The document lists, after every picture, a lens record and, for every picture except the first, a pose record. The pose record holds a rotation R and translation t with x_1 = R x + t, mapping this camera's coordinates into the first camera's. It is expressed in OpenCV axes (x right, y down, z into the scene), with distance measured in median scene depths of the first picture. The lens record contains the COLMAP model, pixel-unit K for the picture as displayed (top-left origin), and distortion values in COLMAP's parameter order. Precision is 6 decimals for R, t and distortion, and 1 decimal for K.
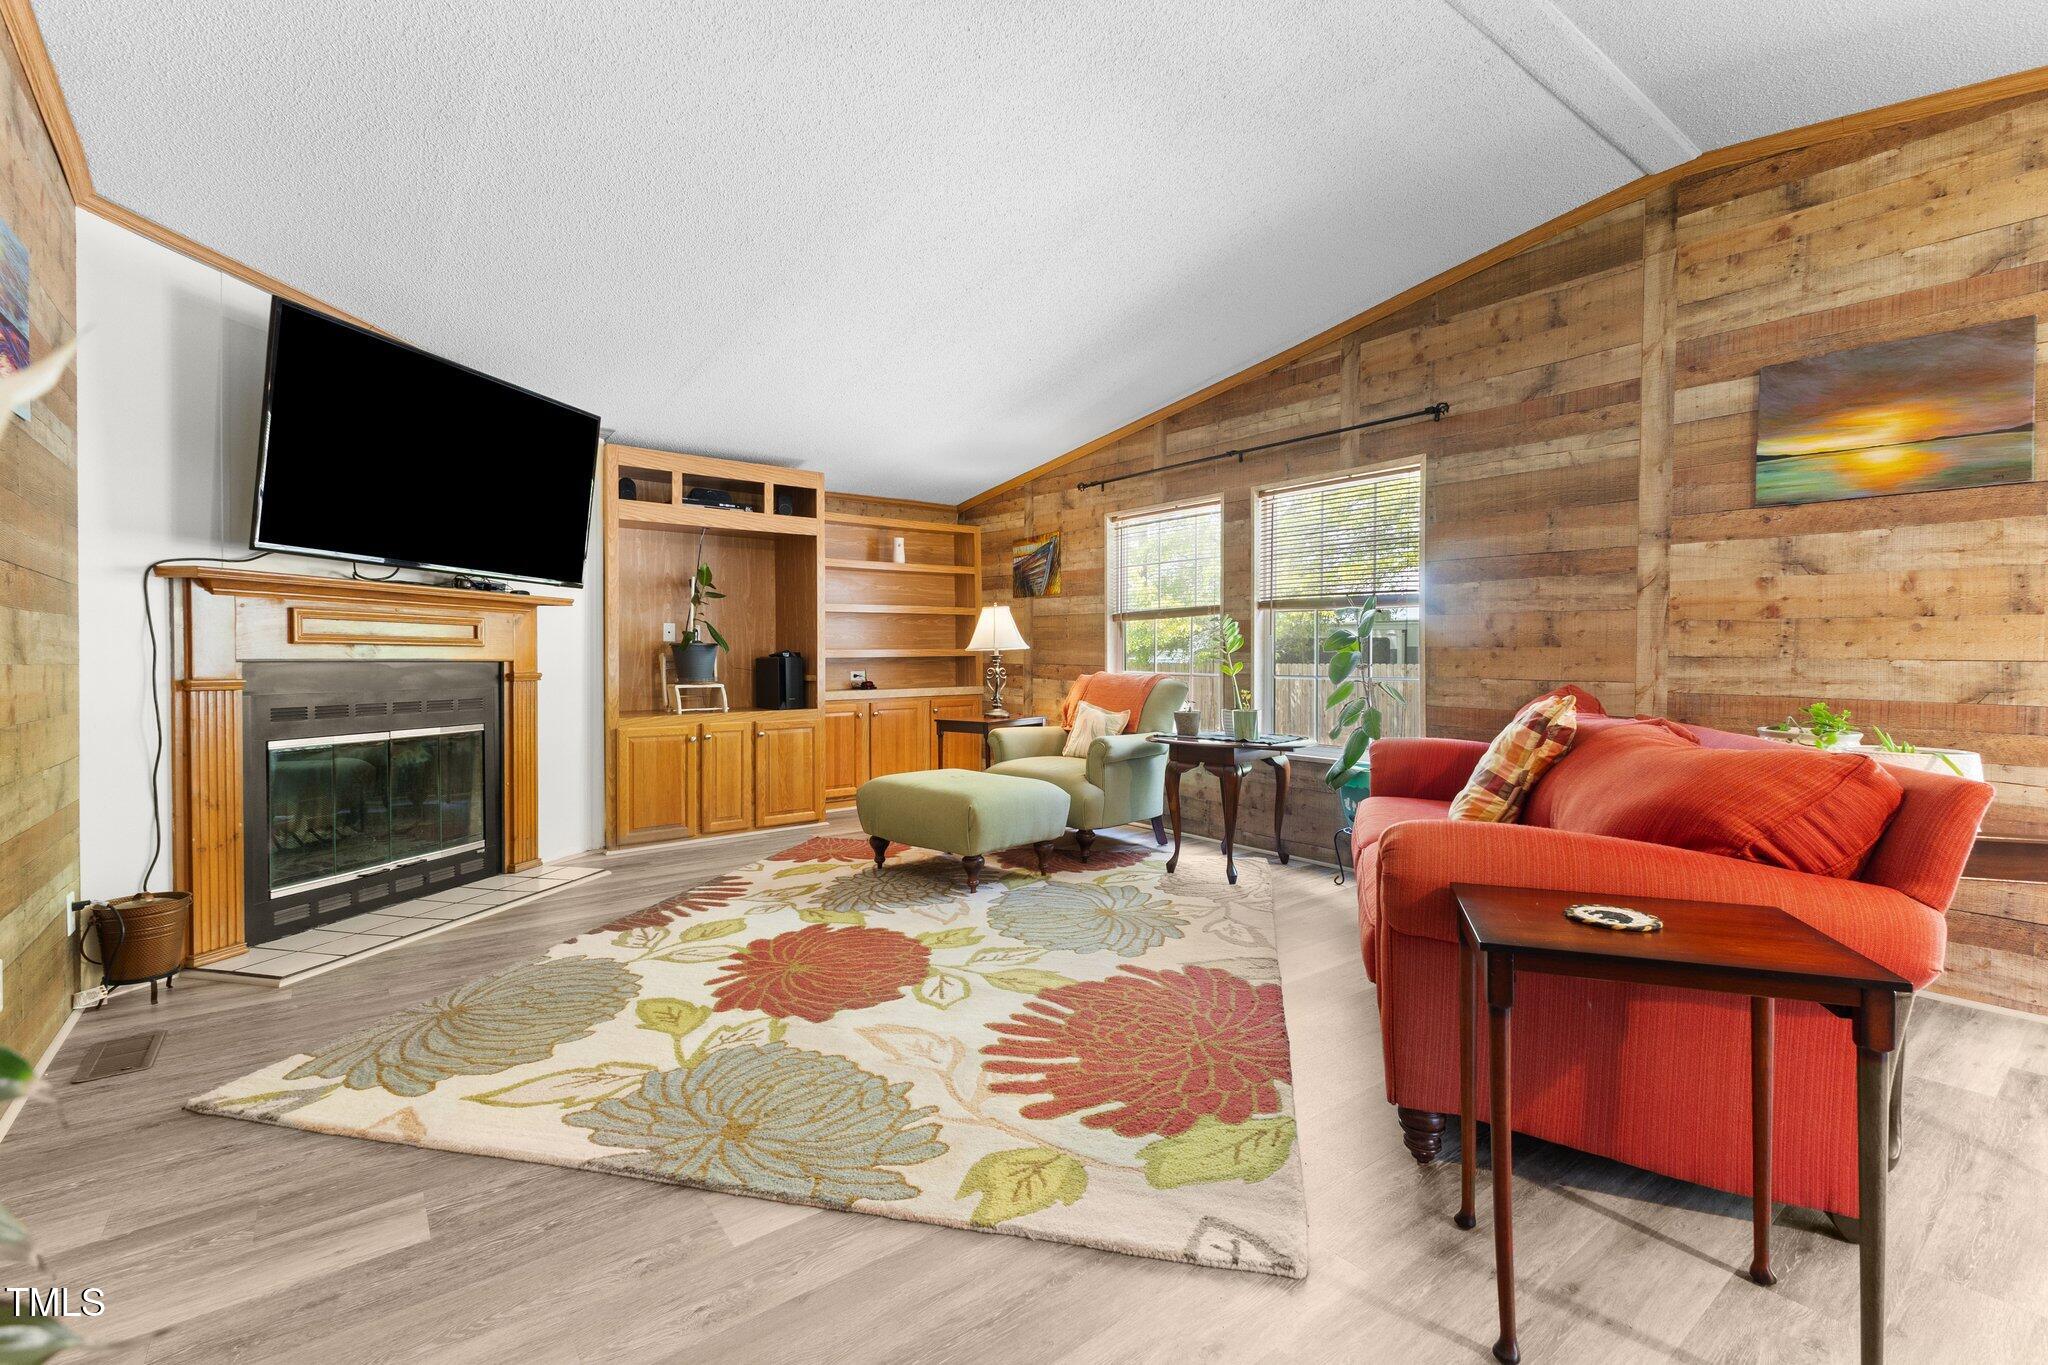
lens RADIAL K [[882.1, 0, 1024.0], [0, 882.1, 682.5], [0, 0, 1]] dist [0.011108, 0.000075]
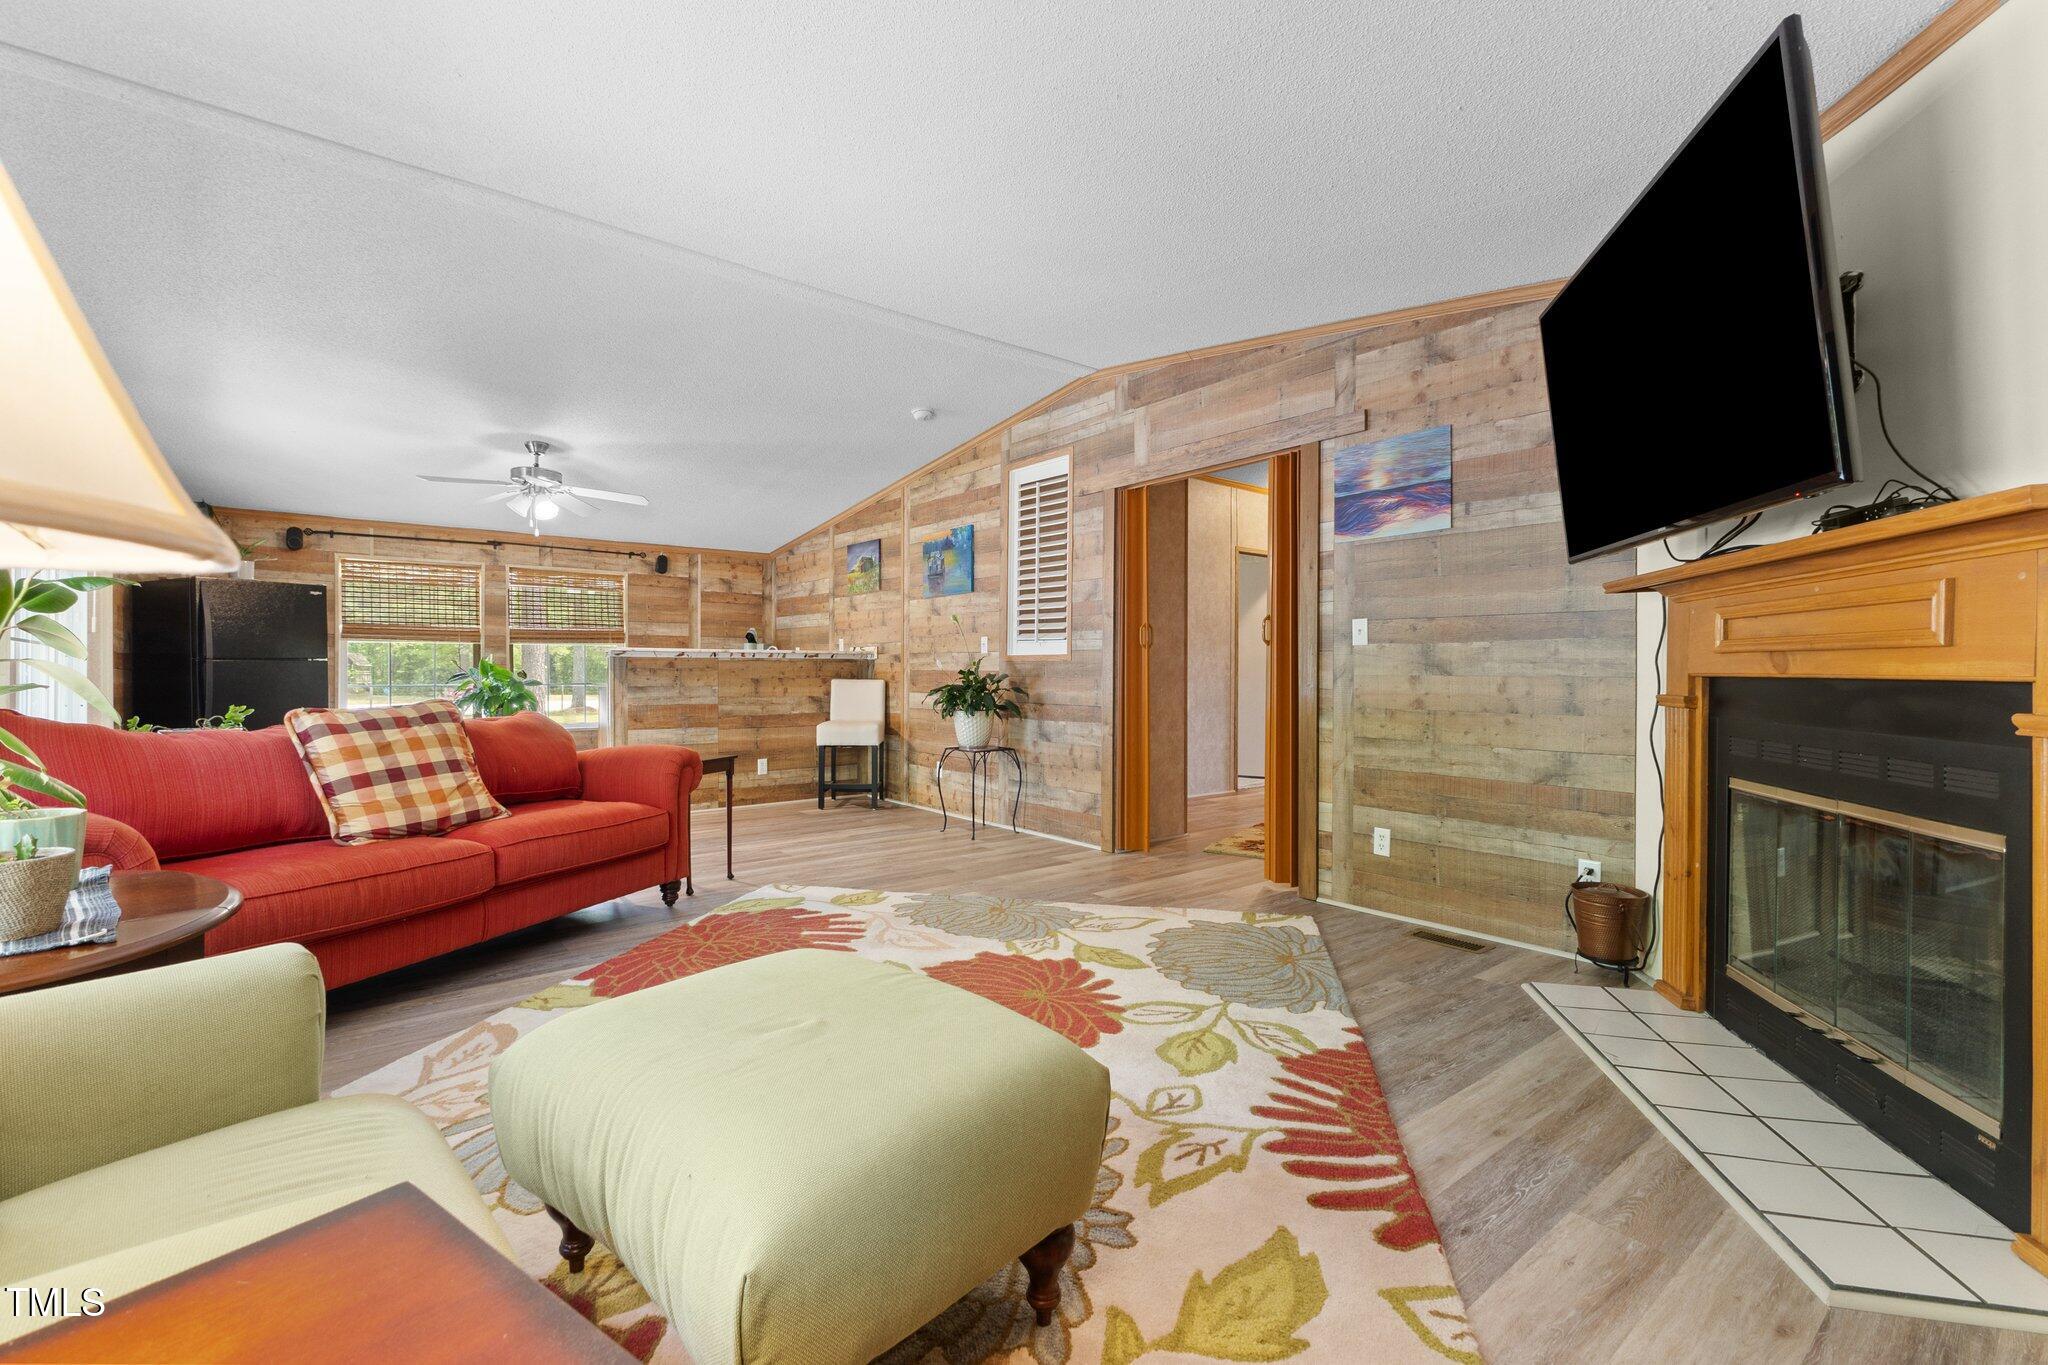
lens RADIAL K [[882.1, 0, 1024.0], [0, 882.1, 682.5], [0, 0, 1]] dist [0.011108, 0.000075]
pose [[-0.999695, 0.005042, -0.024173, -0.253136], [0.004068, 0.999185, 0.040169, -0.061725], [0.024356, 0.040059, -0.998900, 2.212316]]
